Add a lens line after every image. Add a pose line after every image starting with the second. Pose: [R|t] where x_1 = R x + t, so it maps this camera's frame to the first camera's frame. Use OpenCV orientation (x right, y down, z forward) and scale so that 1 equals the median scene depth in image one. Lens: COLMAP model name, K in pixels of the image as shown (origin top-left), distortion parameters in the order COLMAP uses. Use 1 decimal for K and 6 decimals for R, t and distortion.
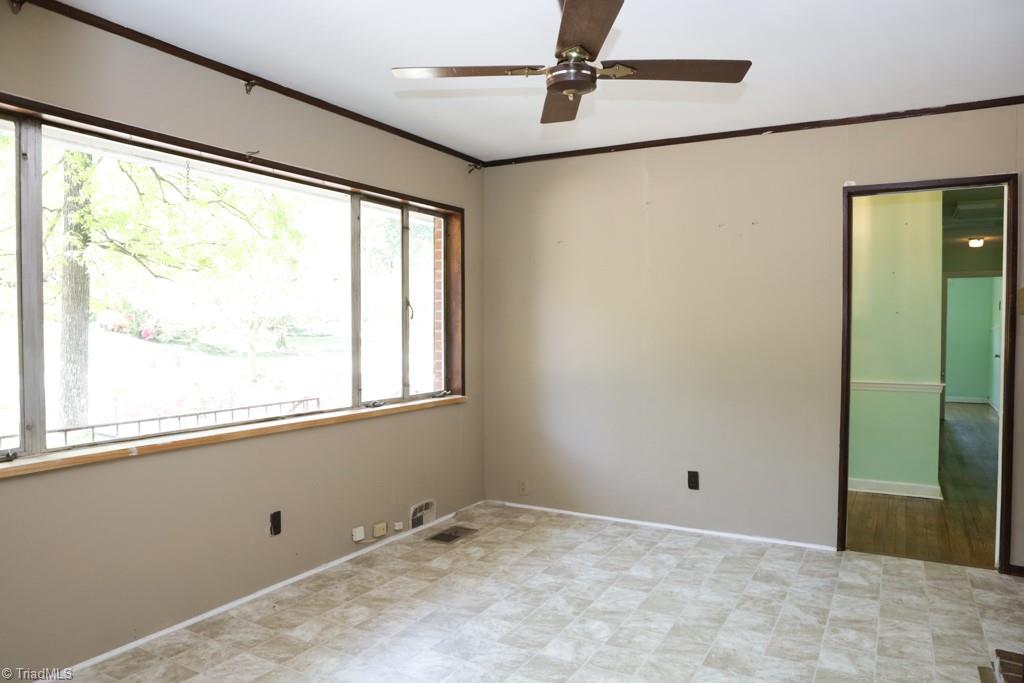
lens RADIAL K [[711.9, 0, 512.0], [0, 711.9, 341.5], [0, 0, 1]] dist [-0.099077, 0.083577]
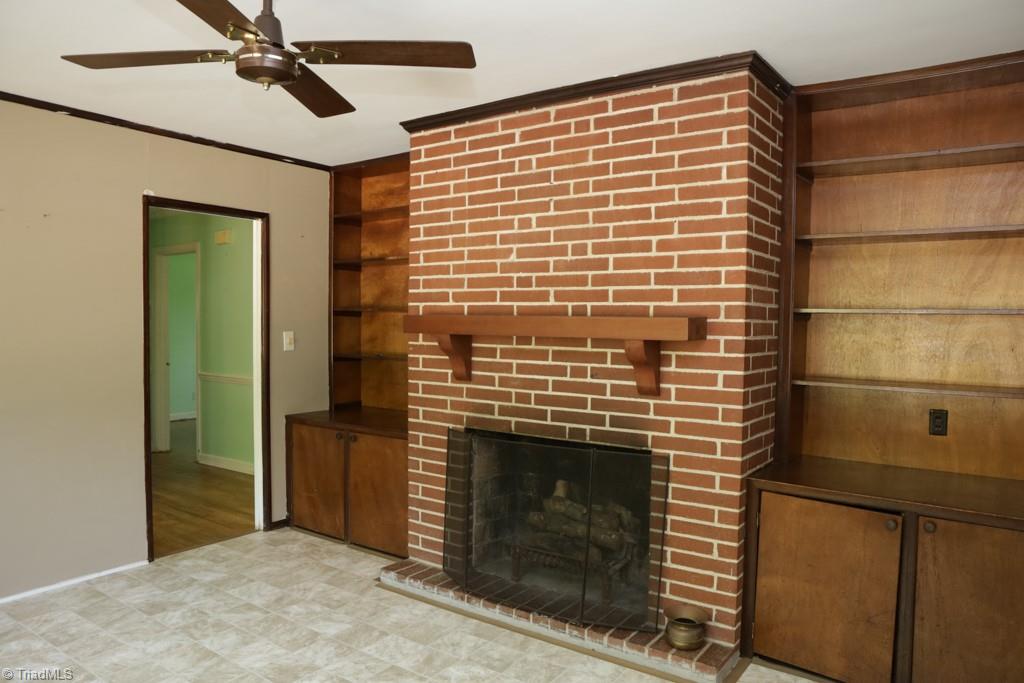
lens RADIAL K [[711.9, 0, 512.0], [0, 711.9, 341.5], [0, 0, 1]] dist [-0.099077, 0.083577]
pose [[0.108947, -0.031600, 0.993545, -0.507307], [0.010872, 0.999473, 0.030596, -0.044009], [-0.993988, 0.007469, 0.109233, 0.424921]]
